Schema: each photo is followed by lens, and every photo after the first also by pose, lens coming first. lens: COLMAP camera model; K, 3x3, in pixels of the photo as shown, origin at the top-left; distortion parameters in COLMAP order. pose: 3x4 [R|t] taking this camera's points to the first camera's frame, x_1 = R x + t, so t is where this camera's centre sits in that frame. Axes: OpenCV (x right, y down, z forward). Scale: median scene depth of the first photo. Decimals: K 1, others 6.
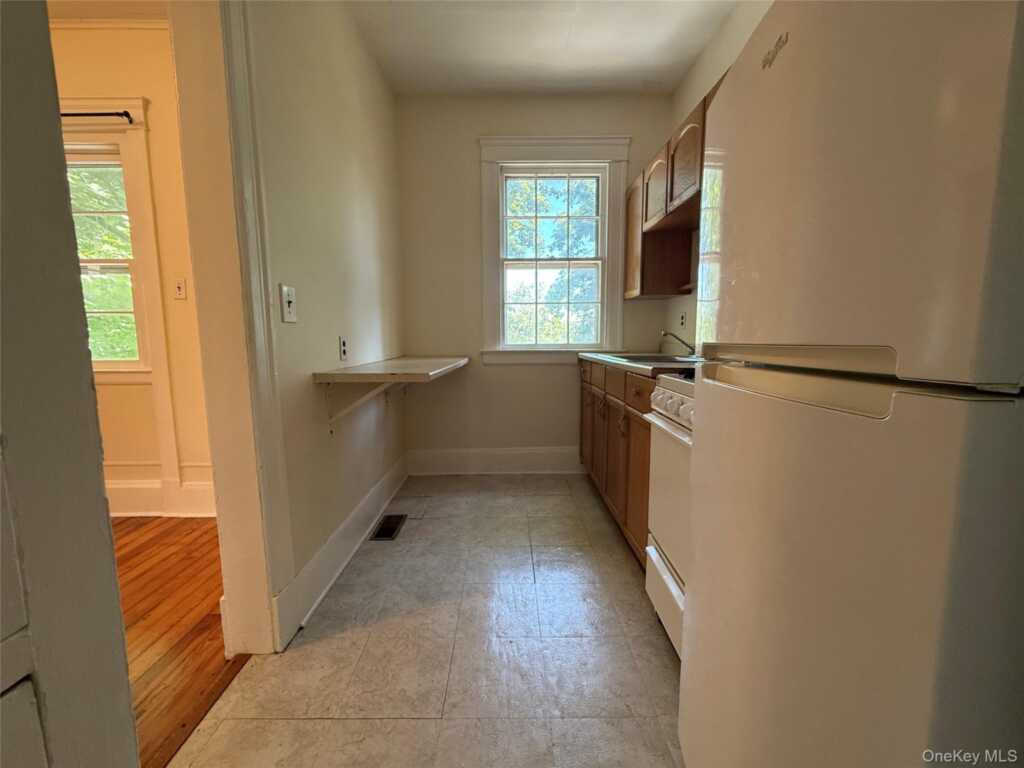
lens RADIAL K [[405.8, 0, 512.0], [0, 405.8, 384.0], [0, 0, 1]] dist [-0.001166, -0.000009]
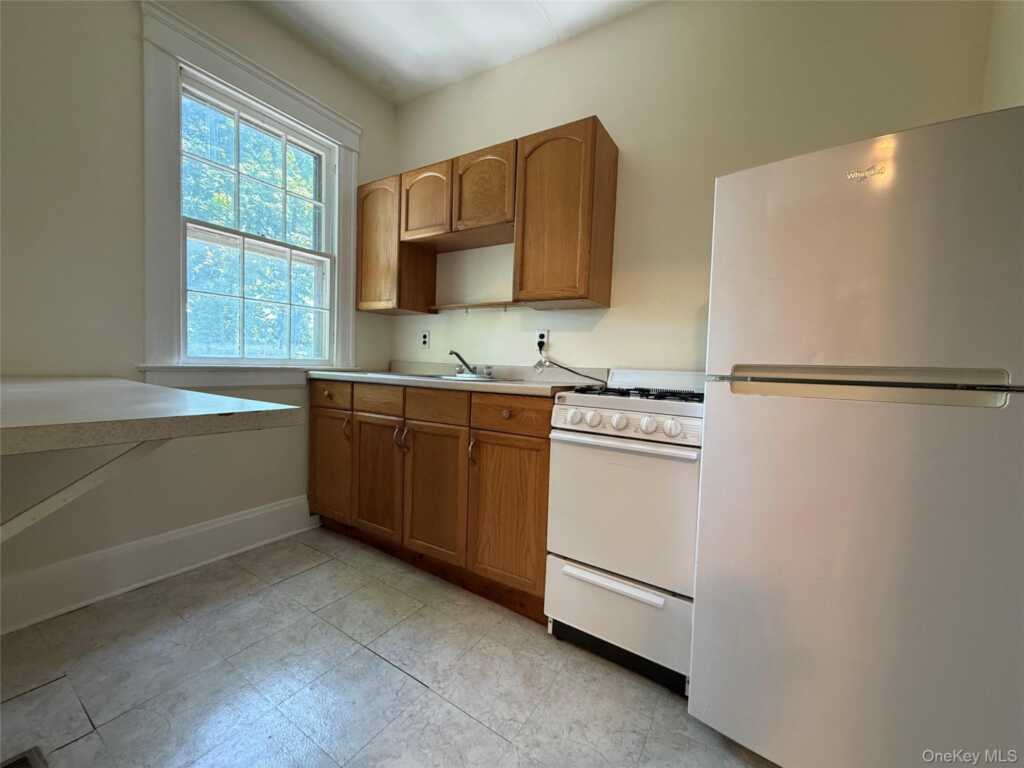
lens RADIAL K [[405.8, 0, 512.0], [0, 405.8, 384.0], [0, 0, 1]] dist [-0.001166, -0.000009]
pose [[0.545836, -0.018538, 0.837687, -0.281552], [0.058224, 0.998178, -0.015849, -0.018946], [-0.835867, 0.057424, 0.545920, 0.275214]]
